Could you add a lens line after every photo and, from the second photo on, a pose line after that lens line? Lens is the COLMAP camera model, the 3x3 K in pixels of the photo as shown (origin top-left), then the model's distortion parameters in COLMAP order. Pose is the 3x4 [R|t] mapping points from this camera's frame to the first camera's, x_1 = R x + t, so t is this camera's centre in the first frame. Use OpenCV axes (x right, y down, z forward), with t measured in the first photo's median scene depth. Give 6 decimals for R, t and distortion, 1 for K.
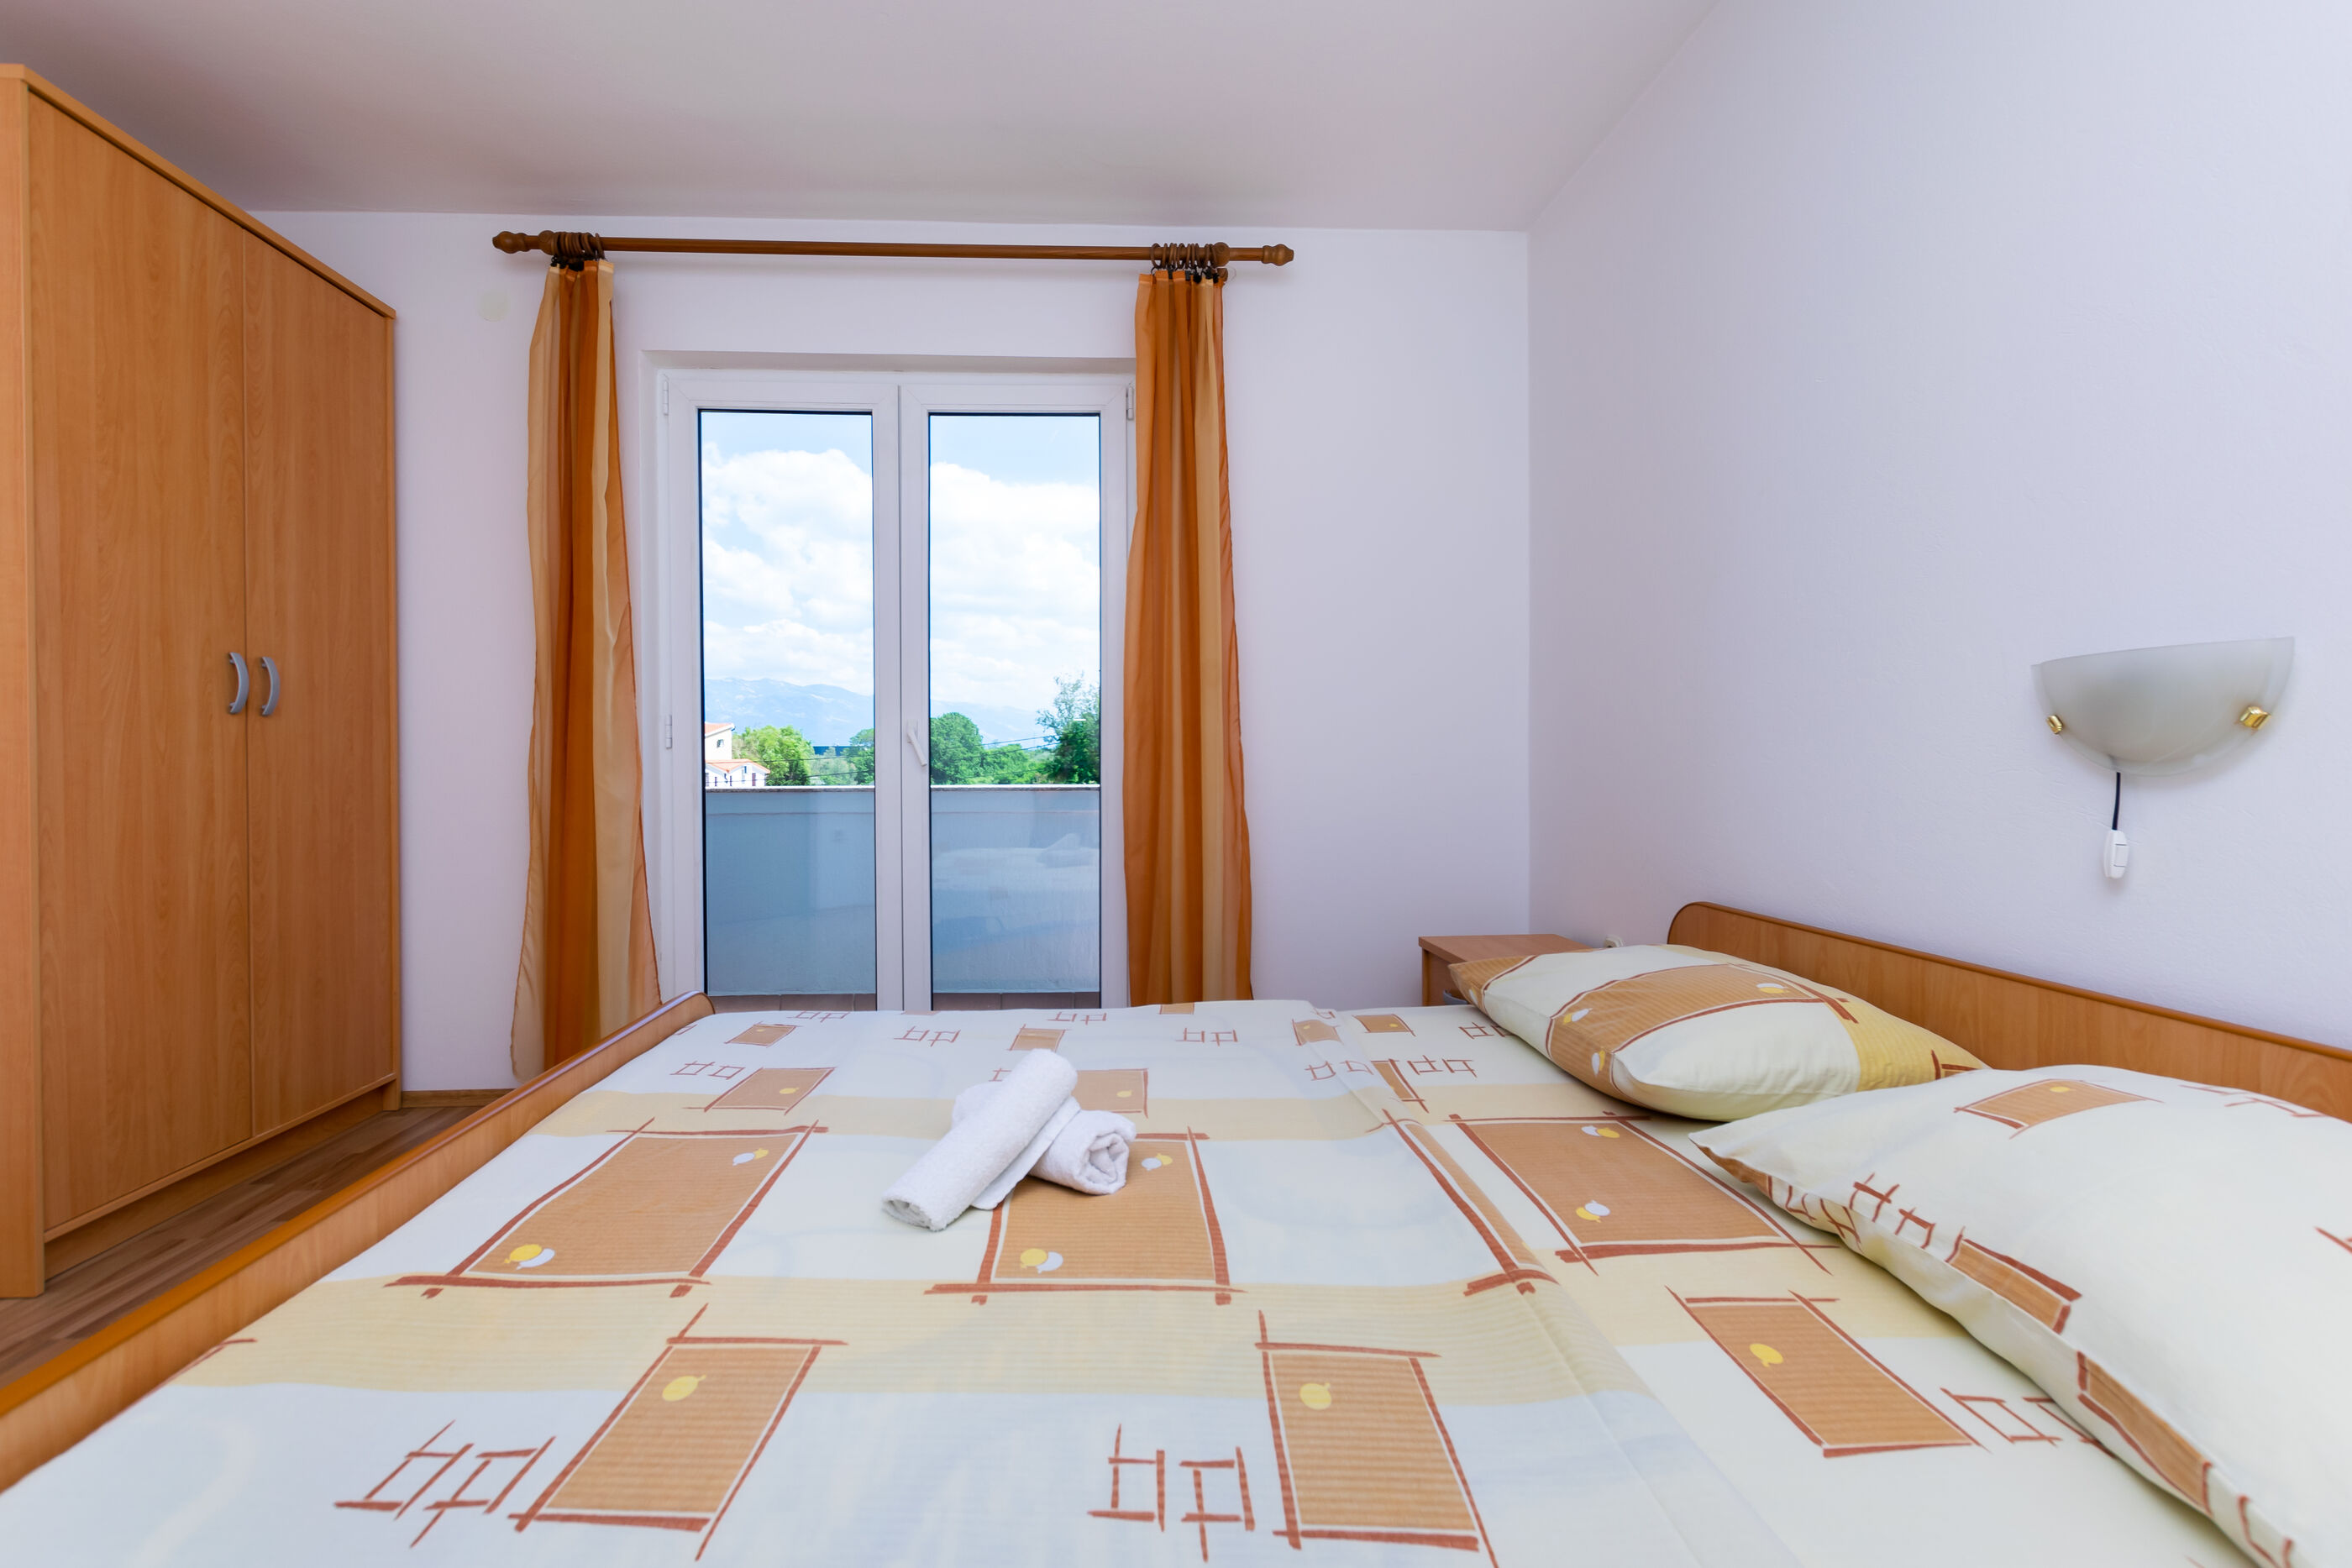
lens RADIAL K [[1028.9, 0, 1183.3], [0, 1028.9, 753.9], [0, 0, 1]] dist [0.001849, -0.000309]
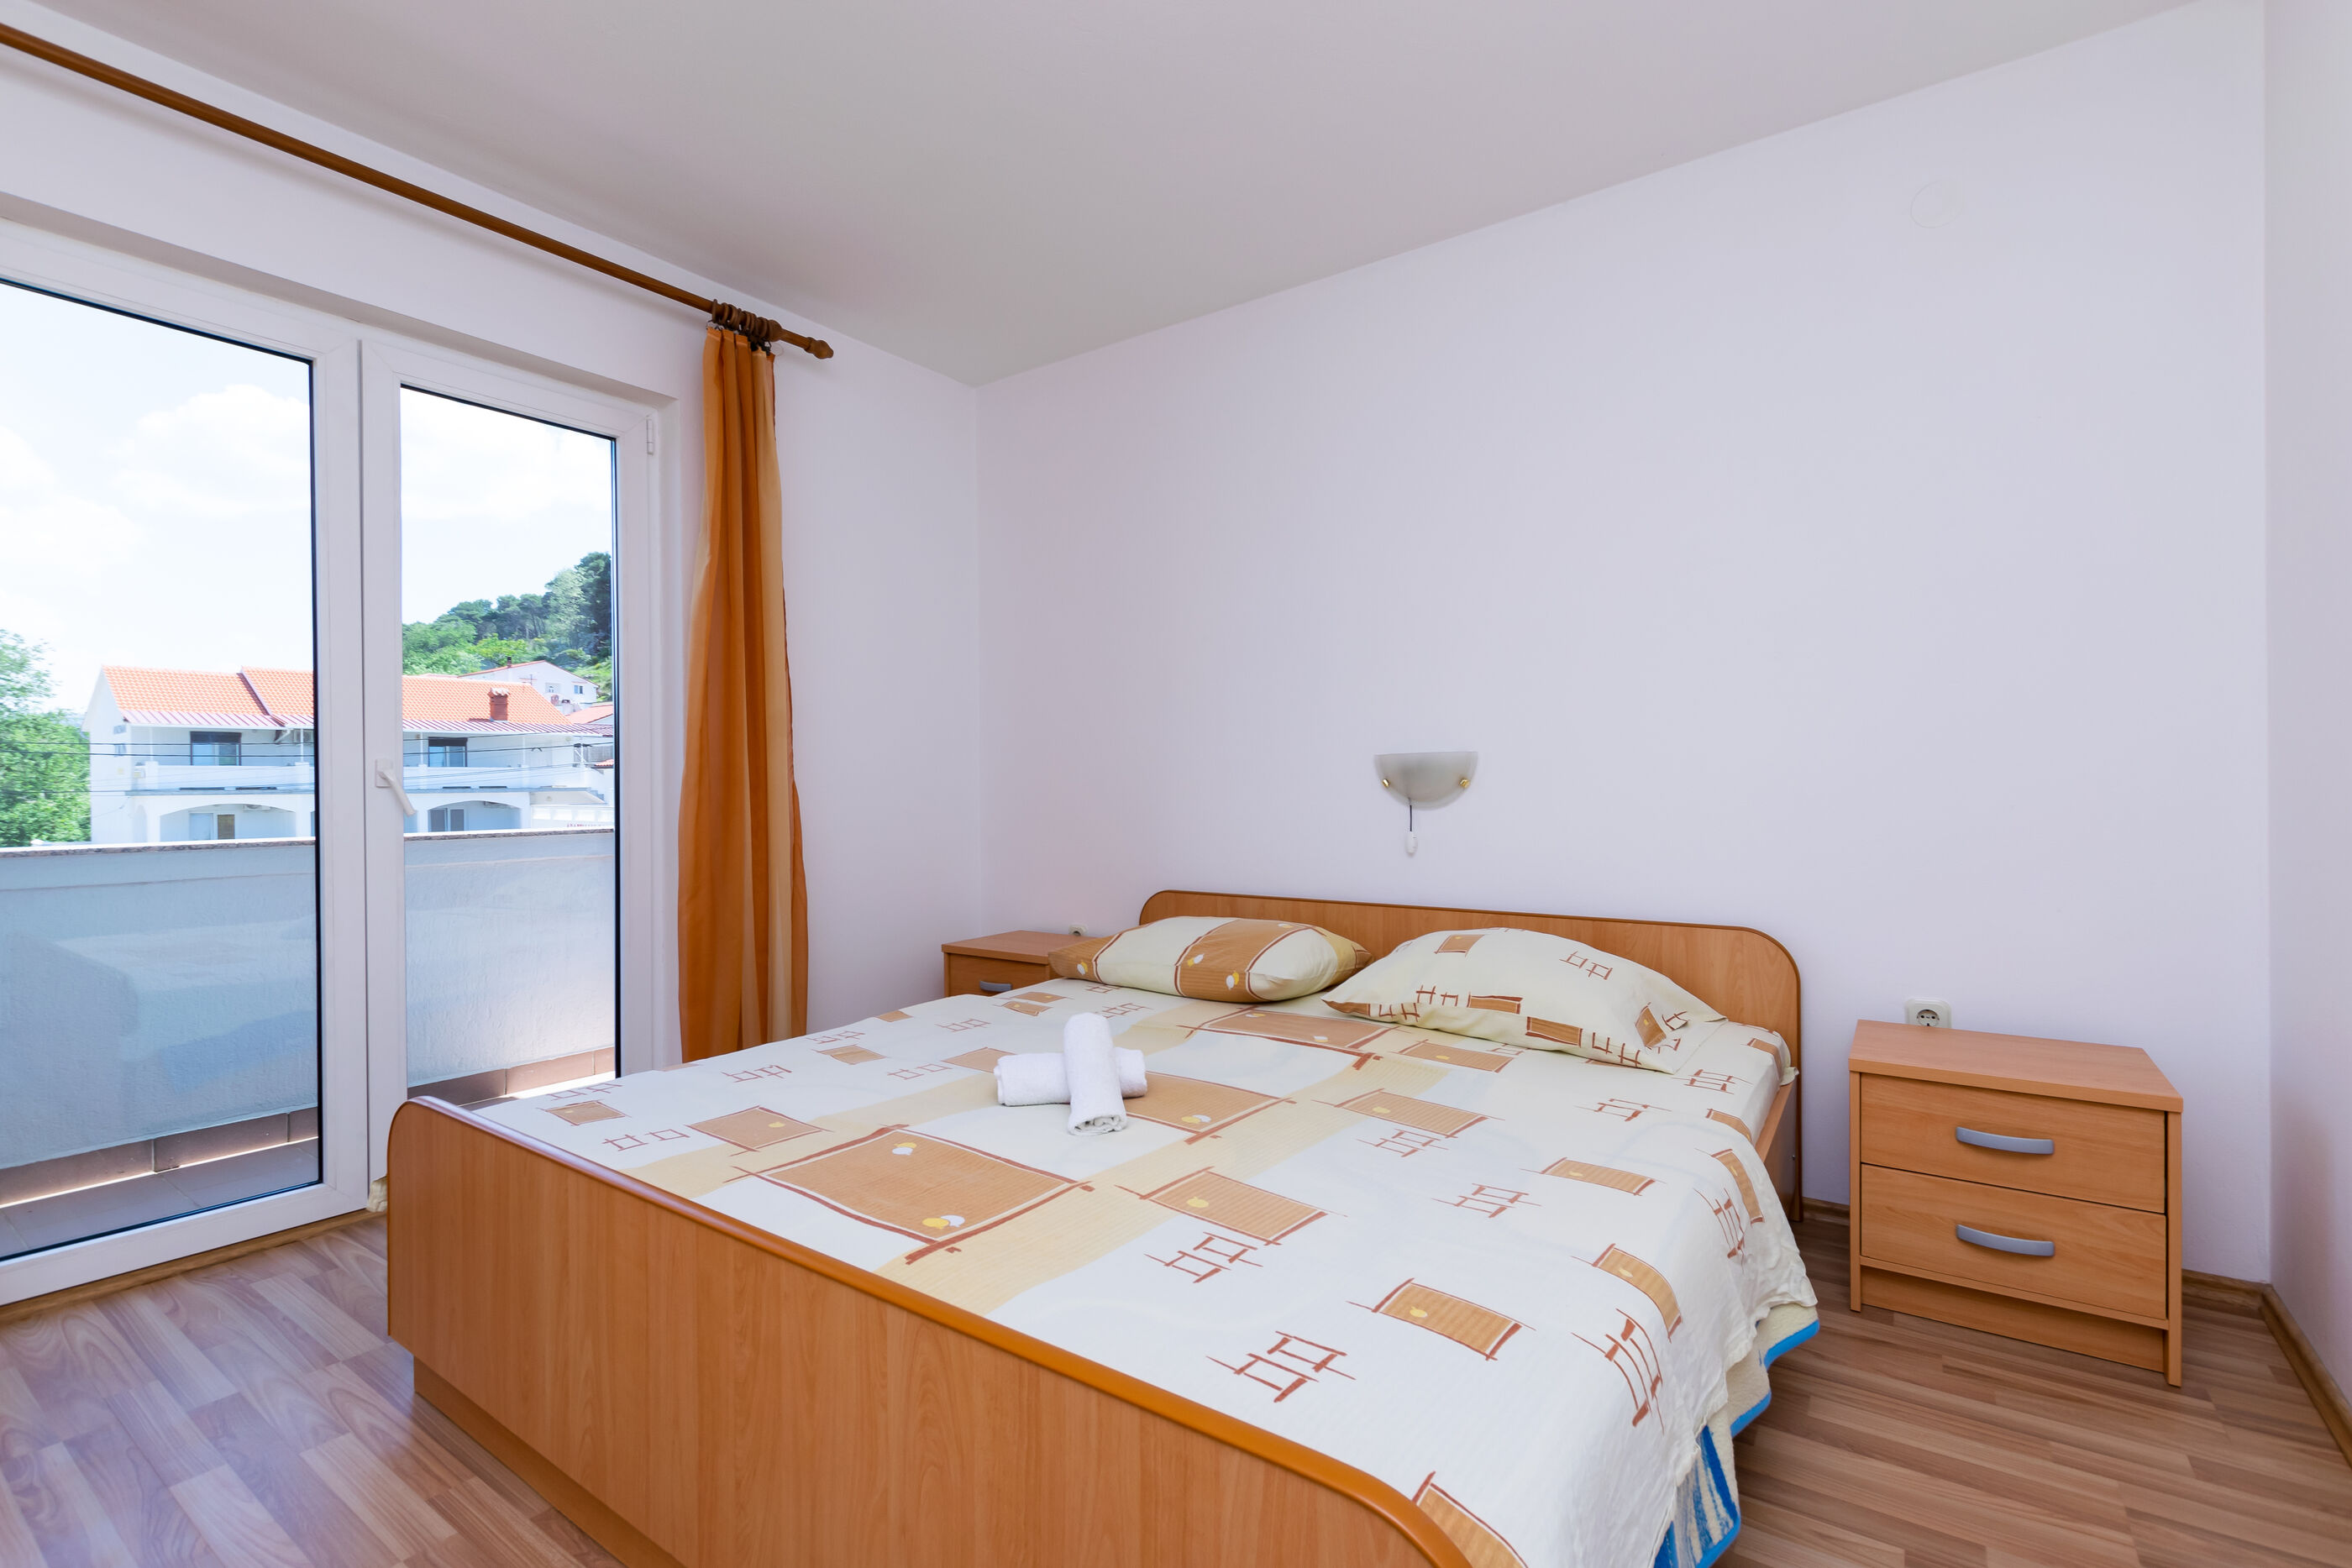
lens RADIAL K [[1045.4, 0, 1199.3], [0, 1045.4, 741.4], [0, 0, 1]] dist [0.004463, -0.000210]
pose [[0.605906, 0.031587, 0.794909, -1.031246], [0.001483, 0.999165, -0.040834, -0.023312], [-0.795535, 0.025921, 0.605353, -0.008000]]
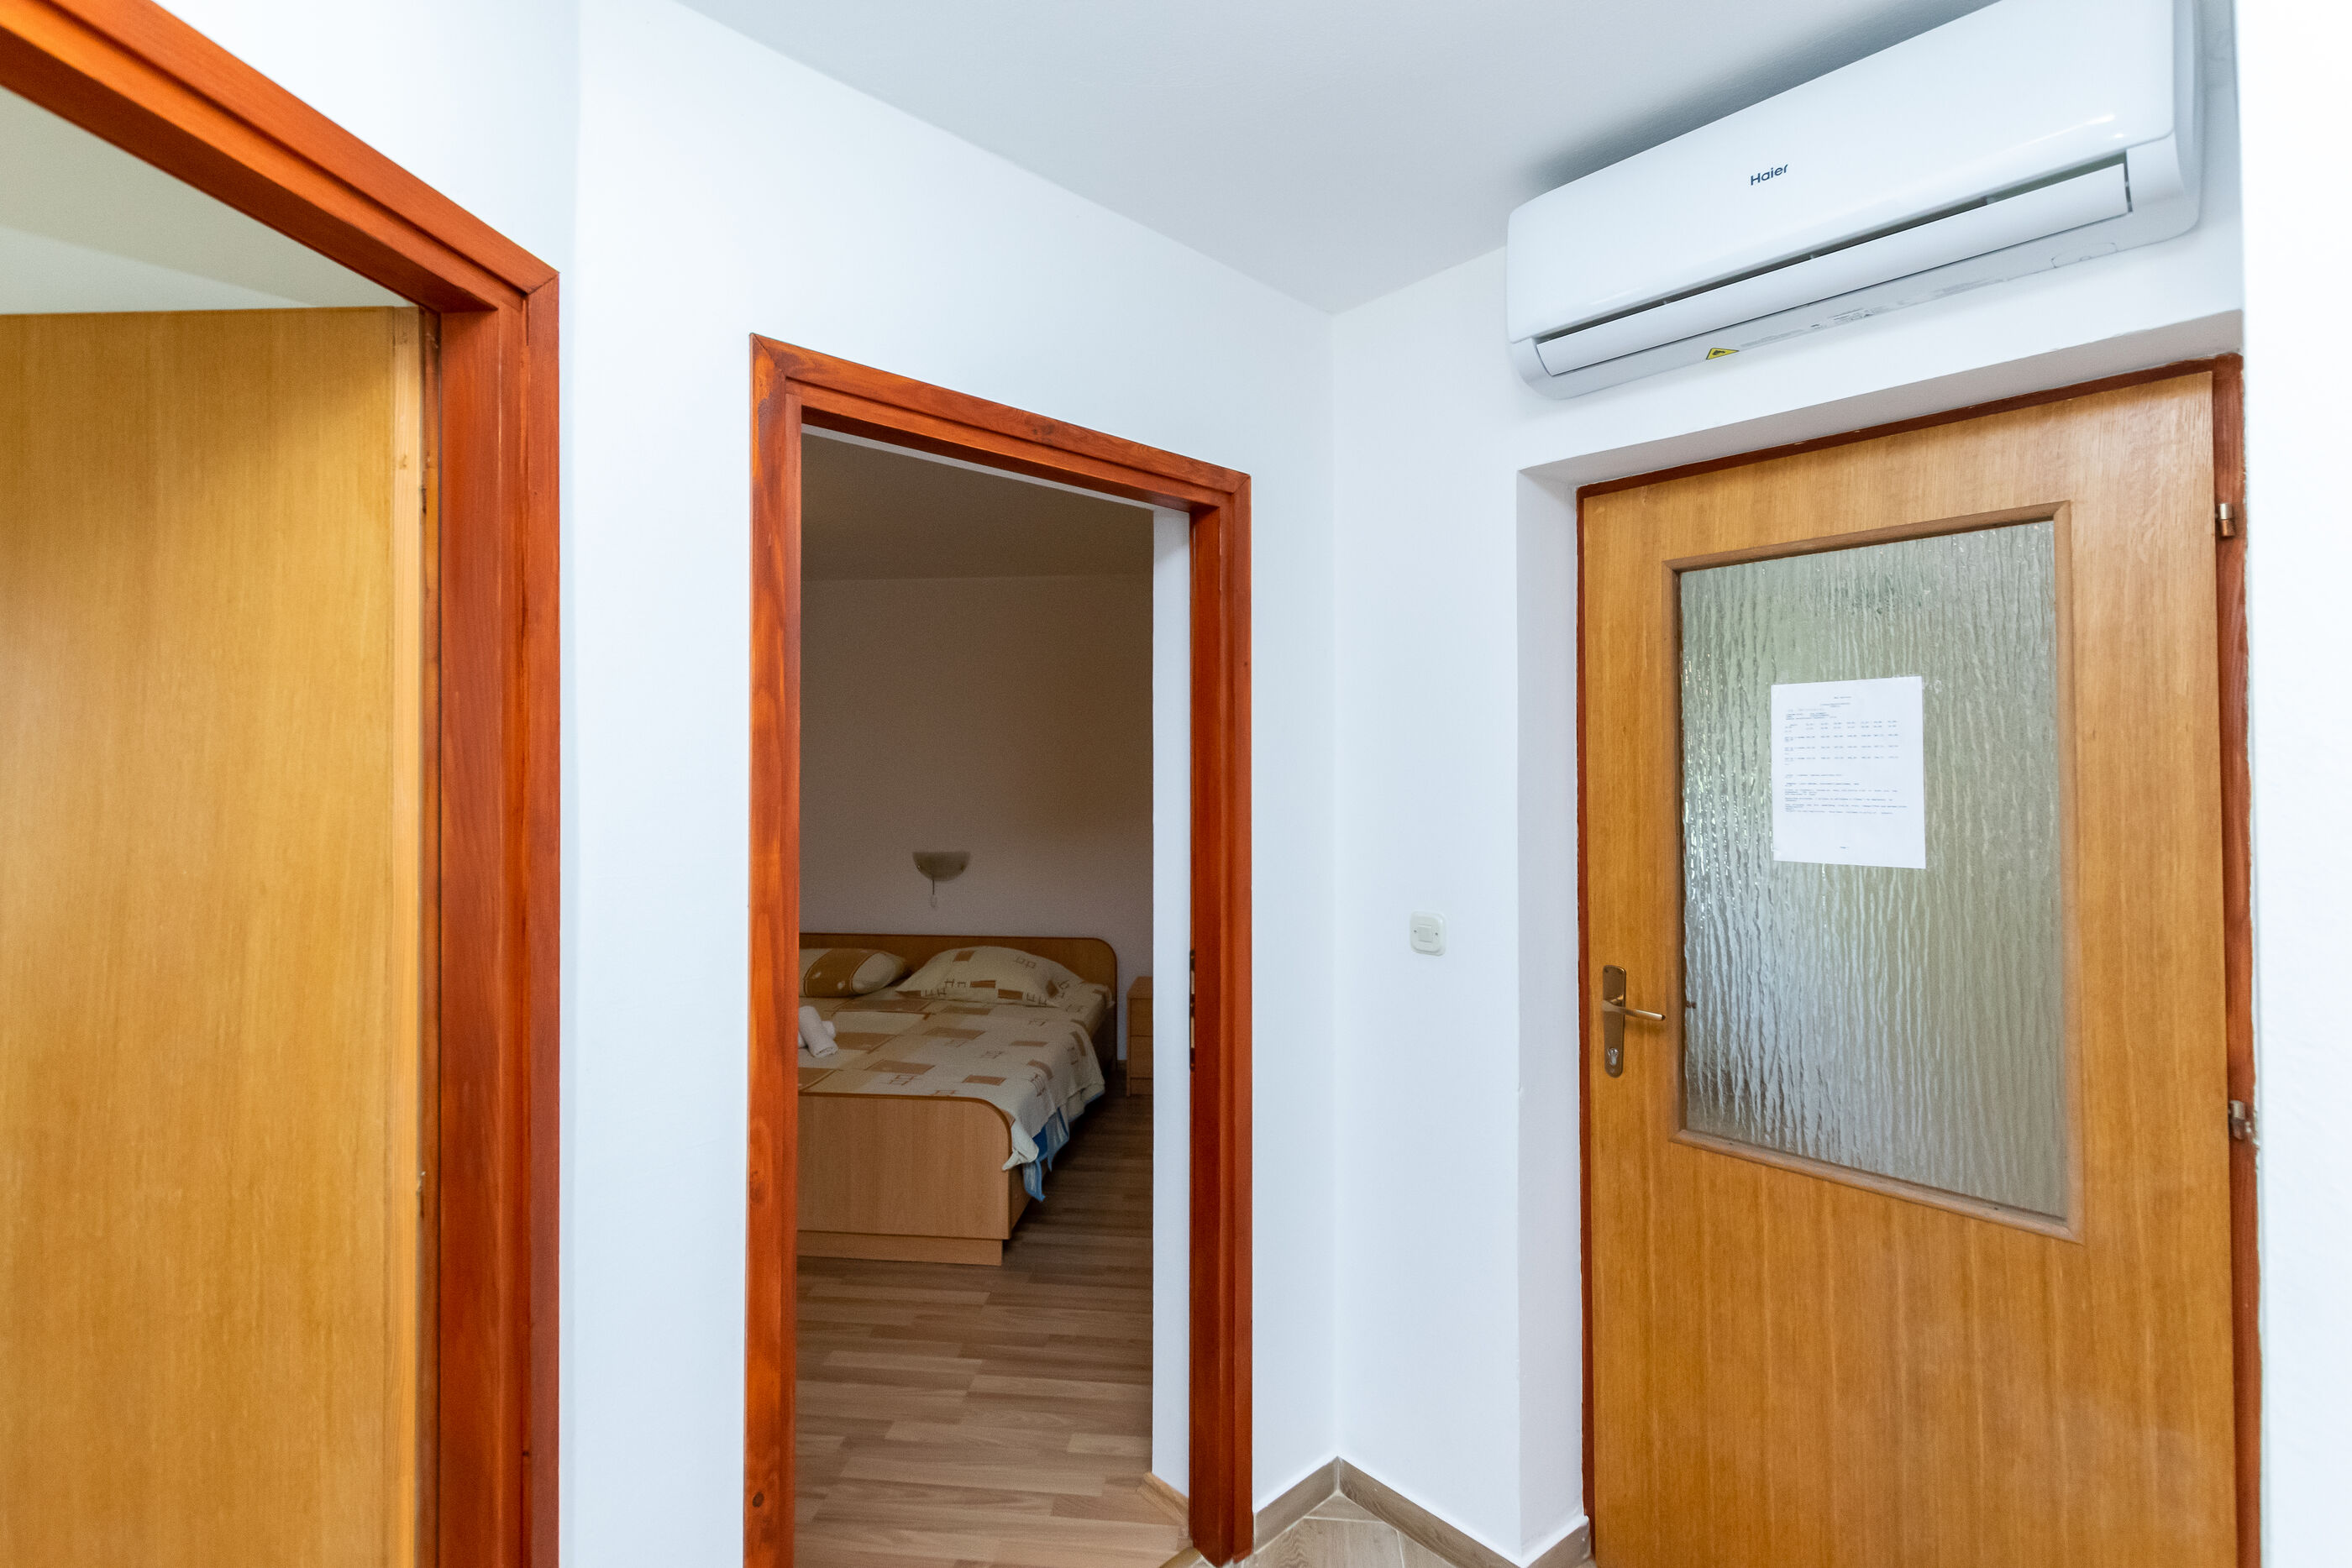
lens RADIAL K [[1028.9, 0, 1183.3], [0, 1028.9, 753.9], [0, 0, 1]] dist [0.001849, -0.000309]
pose [[0.139997, 0.019962, 0.989951, -2.591671], [-0.007133, 0.999791, -0.019152, -0.352124], [-0.990126, -0.004380, 0.140111, -0.462650]]
